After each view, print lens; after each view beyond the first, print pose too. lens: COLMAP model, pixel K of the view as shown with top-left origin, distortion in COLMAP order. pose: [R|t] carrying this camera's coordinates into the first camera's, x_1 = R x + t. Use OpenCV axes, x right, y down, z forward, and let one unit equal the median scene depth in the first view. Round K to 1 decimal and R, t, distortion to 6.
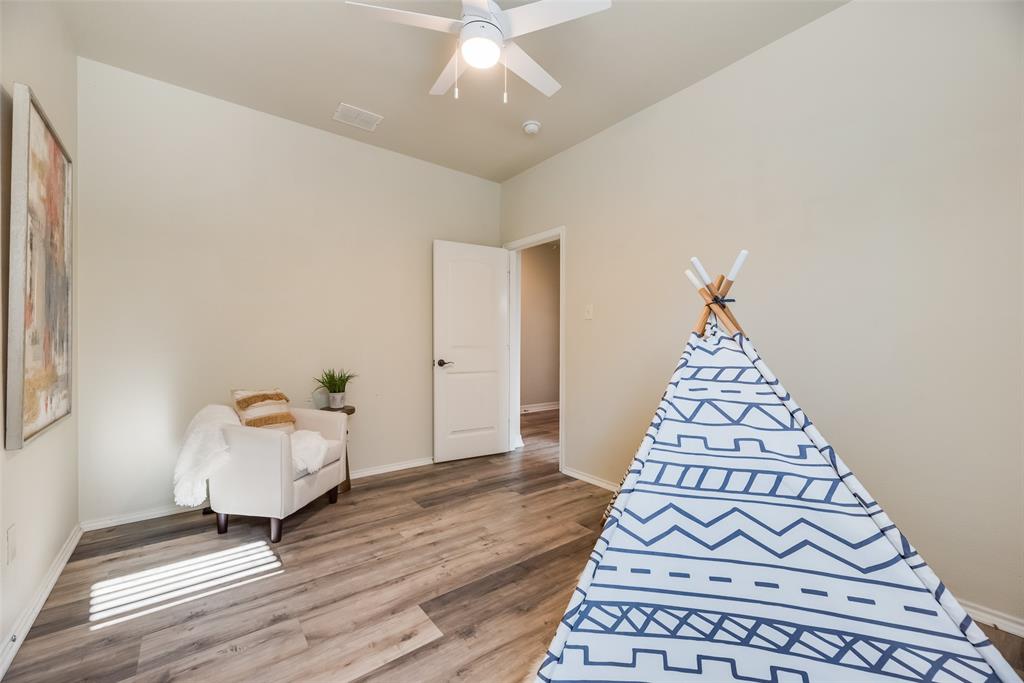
lens RADIAL K [[413.1, 0, 512.6], [0, 413.1, 344.0], [0, 0, 1]] dist [0.003552, -0.000406]
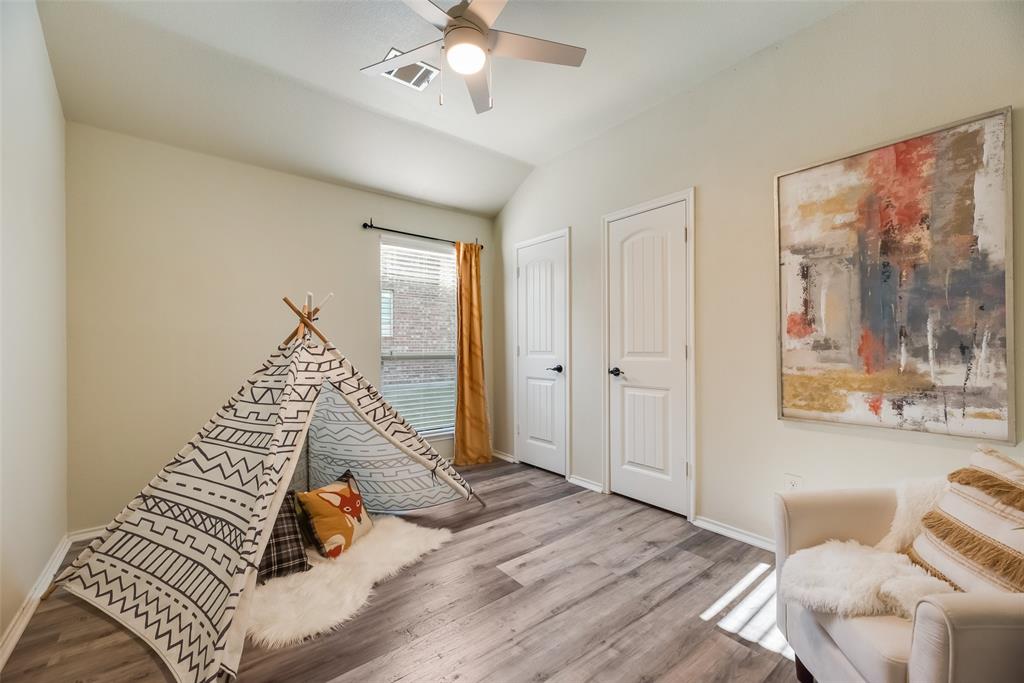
lens RADIAL K [[413.1, 0, 511.0], [0, 413.1, 342.0], [0, 0, 1]] dist [0.003552, -0.000406]
pose [[-0.999983, -0.001905, -0.005545, -0.195338], [-0.001864, 0.999972, -0.007256, -0.008511], [0.005559, -0.007246, -0.999958, 2.206865]]
